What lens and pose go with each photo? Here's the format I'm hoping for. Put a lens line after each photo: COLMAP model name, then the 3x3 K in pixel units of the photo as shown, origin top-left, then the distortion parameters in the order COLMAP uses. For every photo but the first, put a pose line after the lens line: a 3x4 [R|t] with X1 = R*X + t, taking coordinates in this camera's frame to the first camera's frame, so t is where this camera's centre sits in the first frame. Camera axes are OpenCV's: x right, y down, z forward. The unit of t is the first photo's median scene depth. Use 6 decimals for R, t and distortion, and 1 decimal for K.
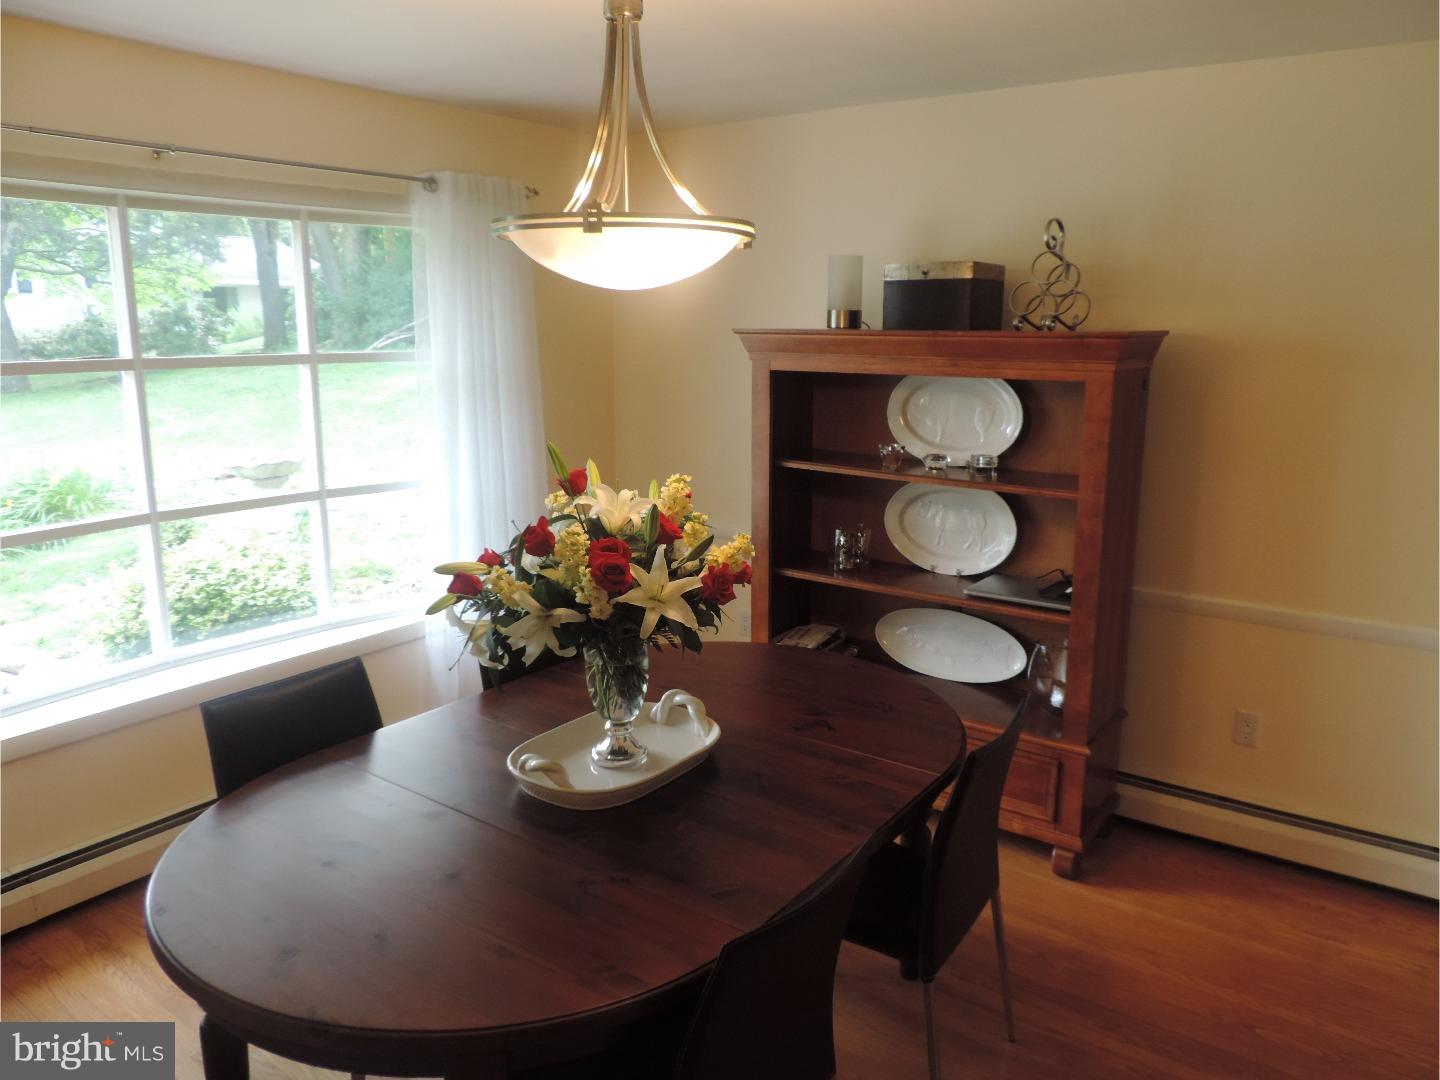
lens RADIAL K [[1035.9, 0, 730.0], [0, 1035.9, 540.4], [0, 0, 1]] dist [-0.014663, -0.002580]
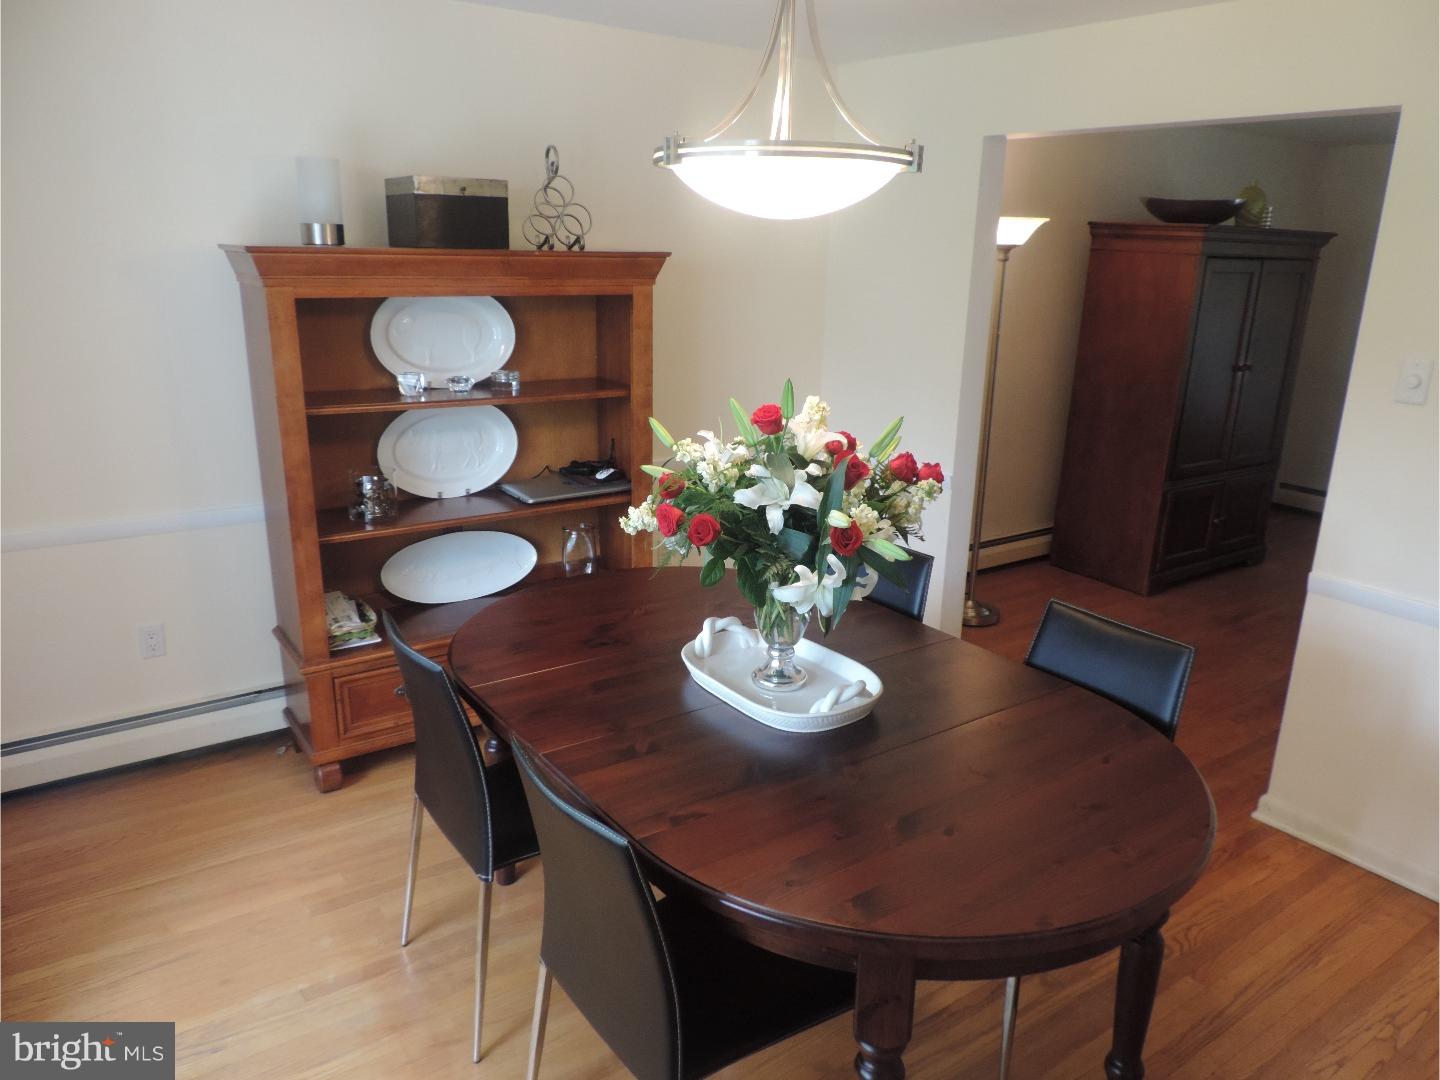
lens RADIAL K [[993.3, 0, 720.0], [0, 993.3, 540.0], [0, 0, 1]] dist [-0.003855, 0.001584]
pose [[0.333180, -0.262238, 0.905661, -0.602898], [0.175336, 0.961021, 0.213764, -0.090053], [-0.926417, 0.087573, 0.366173, 0.423166]]
